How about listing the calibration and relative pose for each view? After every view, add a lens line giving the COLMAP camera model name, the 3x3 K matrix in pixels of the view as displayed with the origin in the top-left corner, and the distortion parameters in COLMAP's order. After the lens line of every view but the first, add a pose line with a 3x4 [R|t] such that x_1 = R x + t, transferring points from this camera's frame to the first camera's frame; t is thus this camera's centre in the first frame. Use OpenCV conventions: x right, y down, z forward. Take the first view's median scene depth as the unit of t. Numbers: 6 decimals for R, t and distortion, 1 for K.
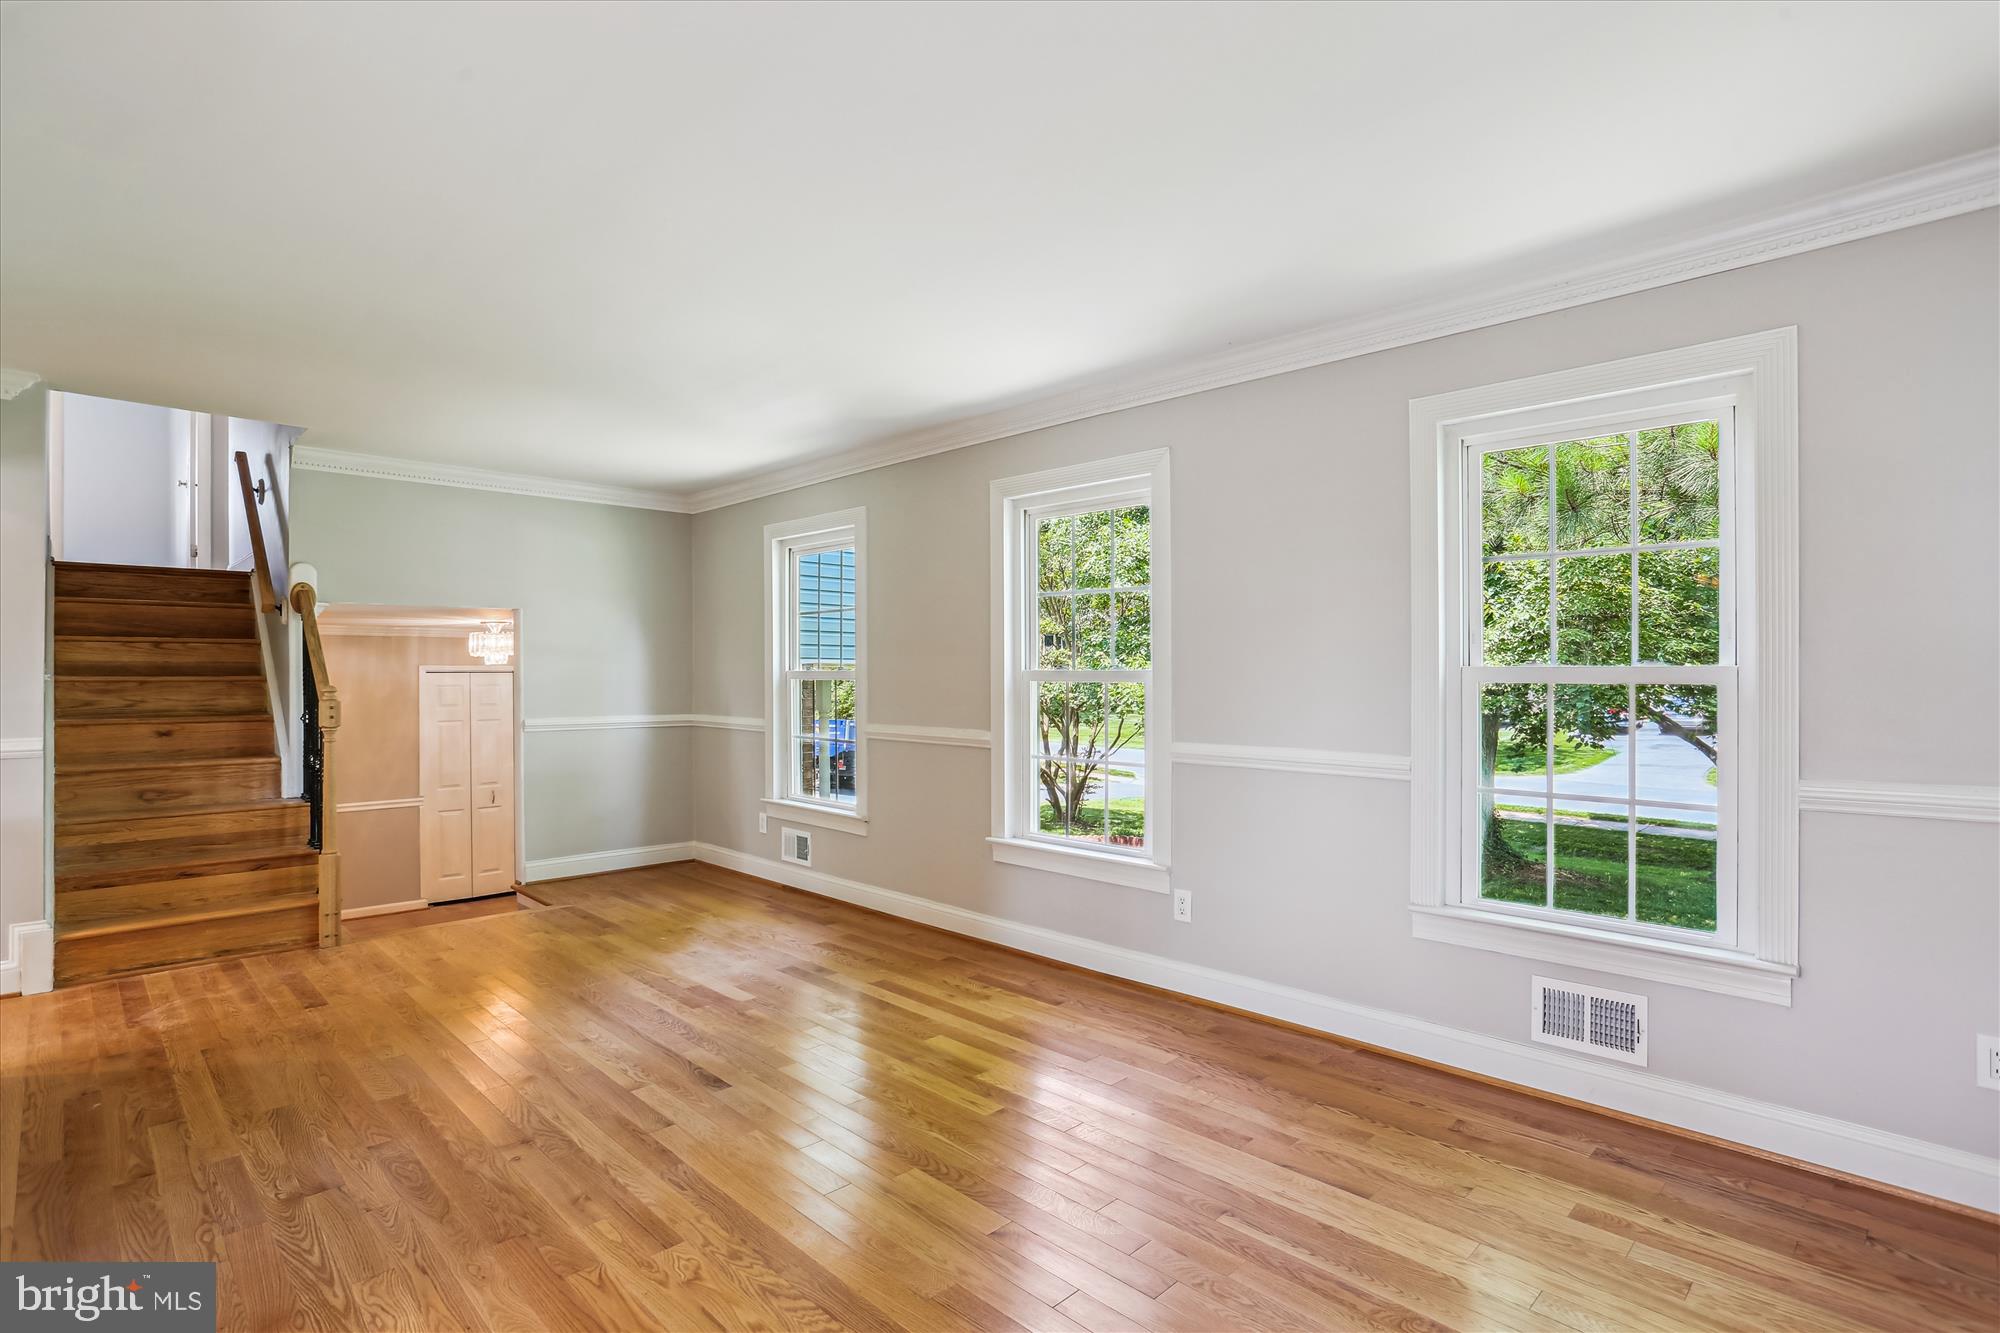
lens RADIAL K [[960.1, 0, 990.4], [0, 960.1, 661.0], [0, 0, 1]] dist [-0.065696, 0.031064]
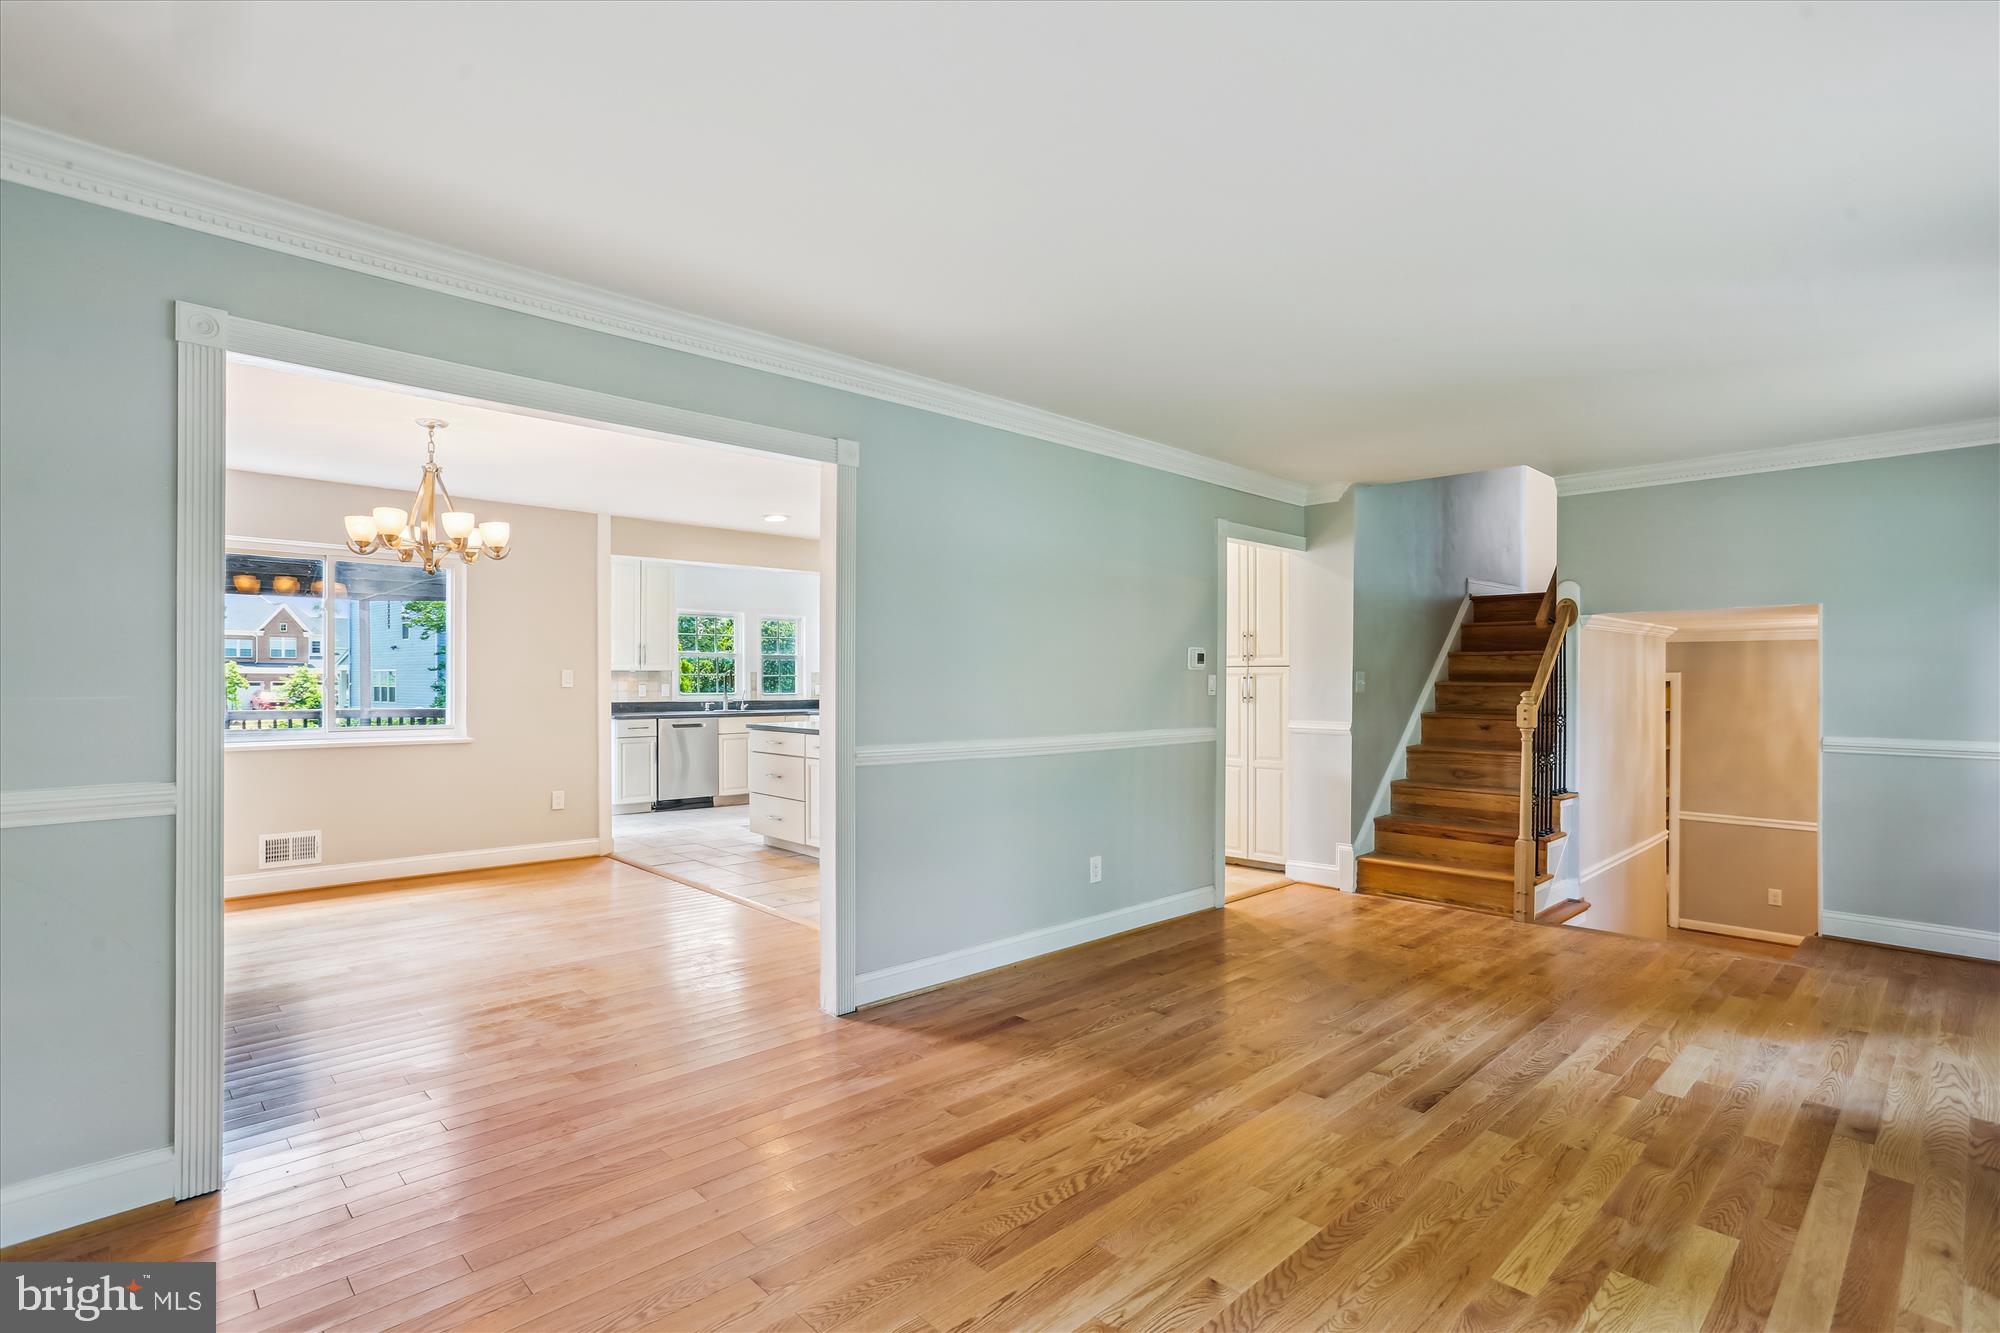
lens RADIAL K [[963.6, 0, 1008.9], [0, 963.6, 670.3], [0, 0, 1]] dist [-0.038224, 0.030969]
pose [[0.004046, -0.007333, -0.999965, 0.524067], [0.008878, 0.999934, -0.007297, 0.005373], [0.999952, -0.008848, 0.004111, 0.442503]]
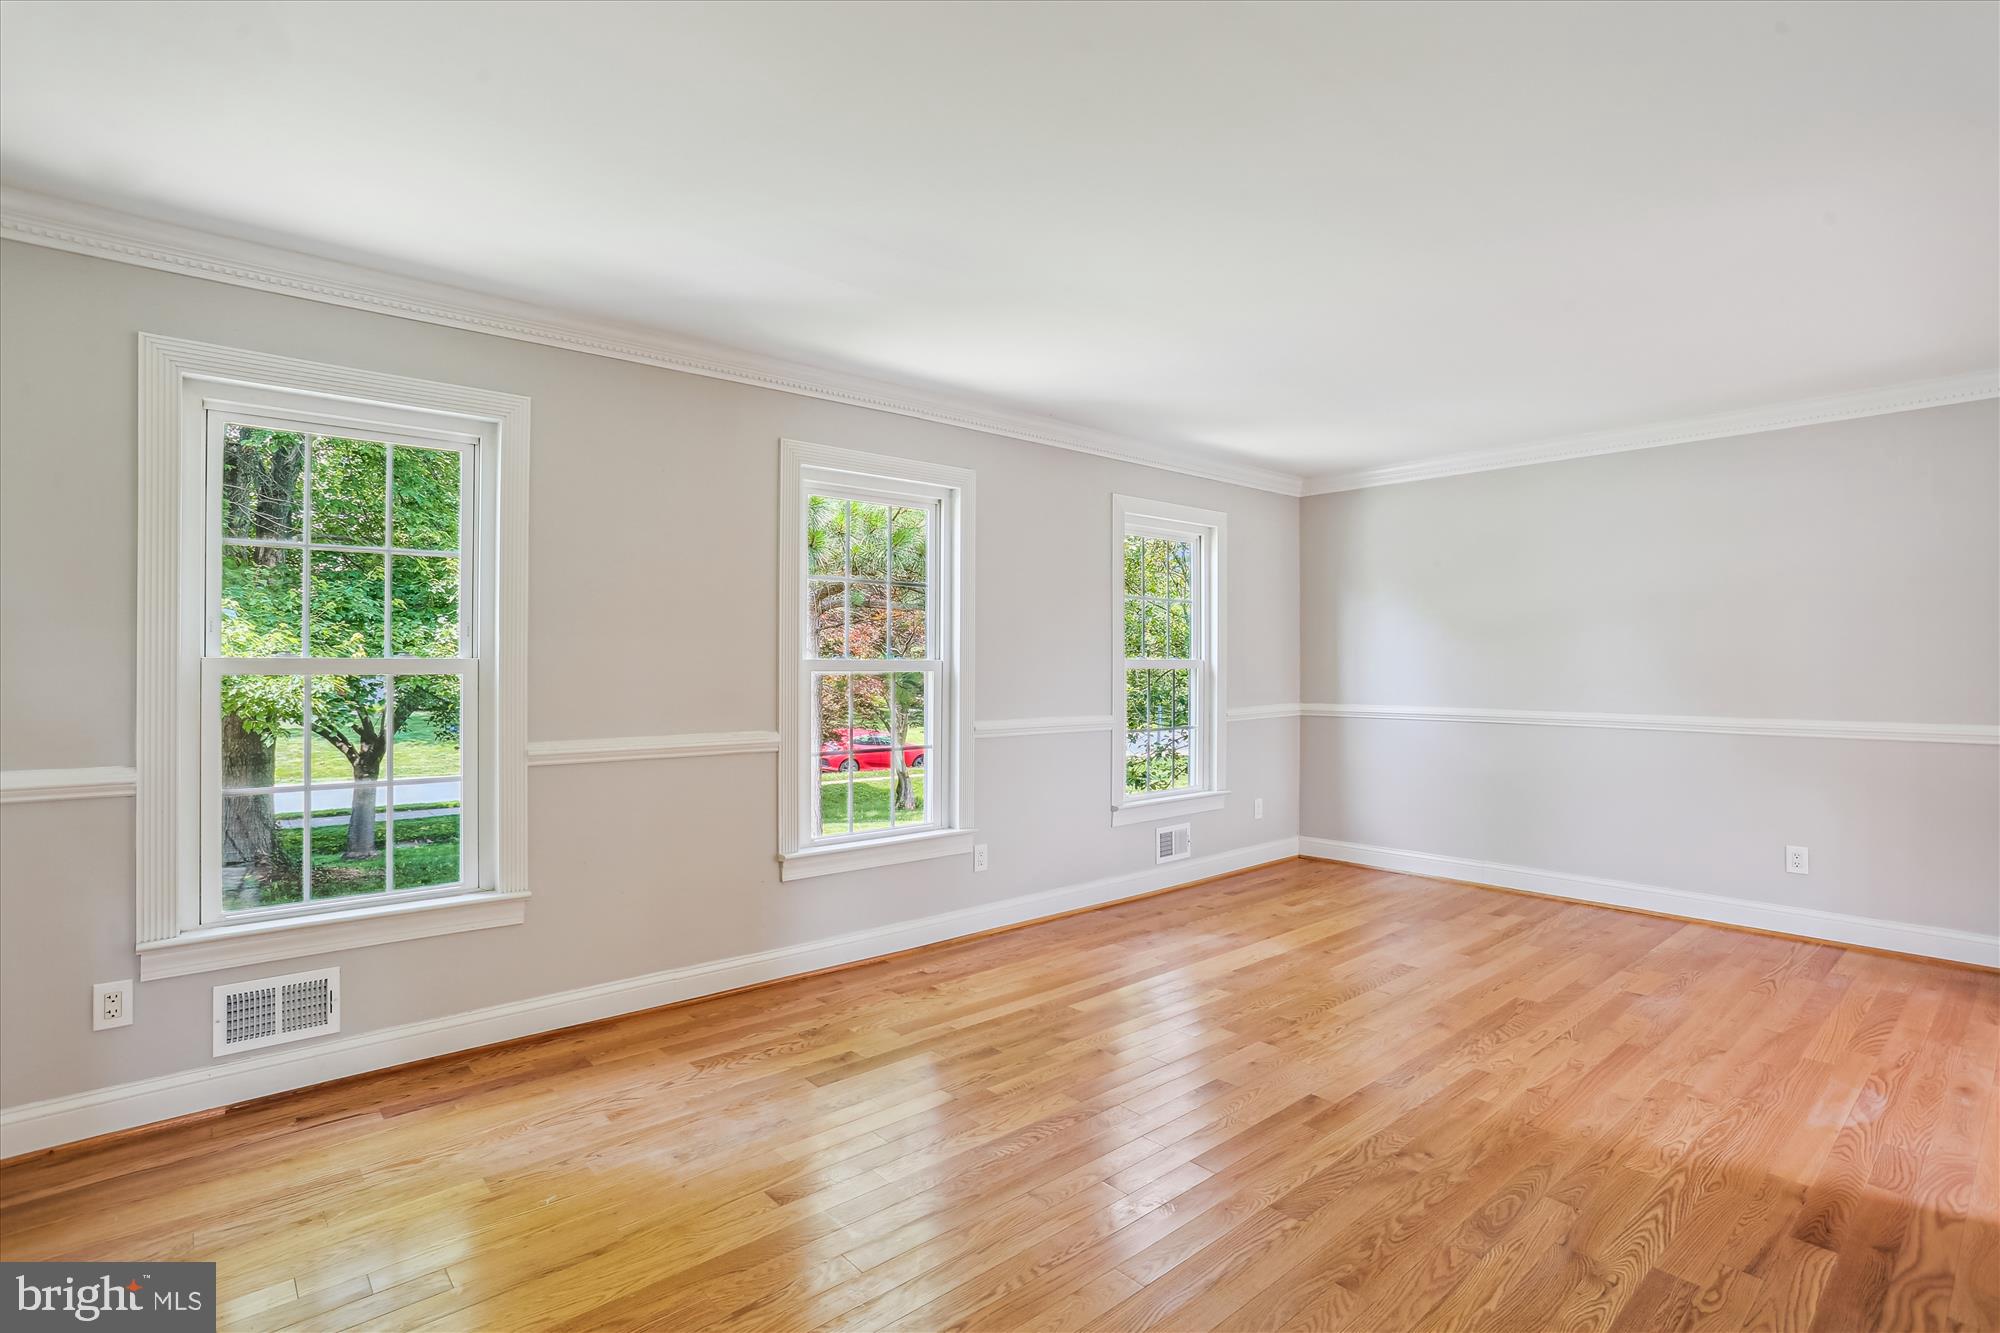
lens RADIAL K [[972.6, 0, 905.4], [0, 972.6, 663.0], [0, 0, 1]] dist [-0.097472, 0.037518]
pose [[0.133671, -0.010773, 0.990967, -1.000527], [-0.010526, 0.999869, 0.012290, -0.005149], [-0.990970, -0.012074, 0.133540, 0.913397]]
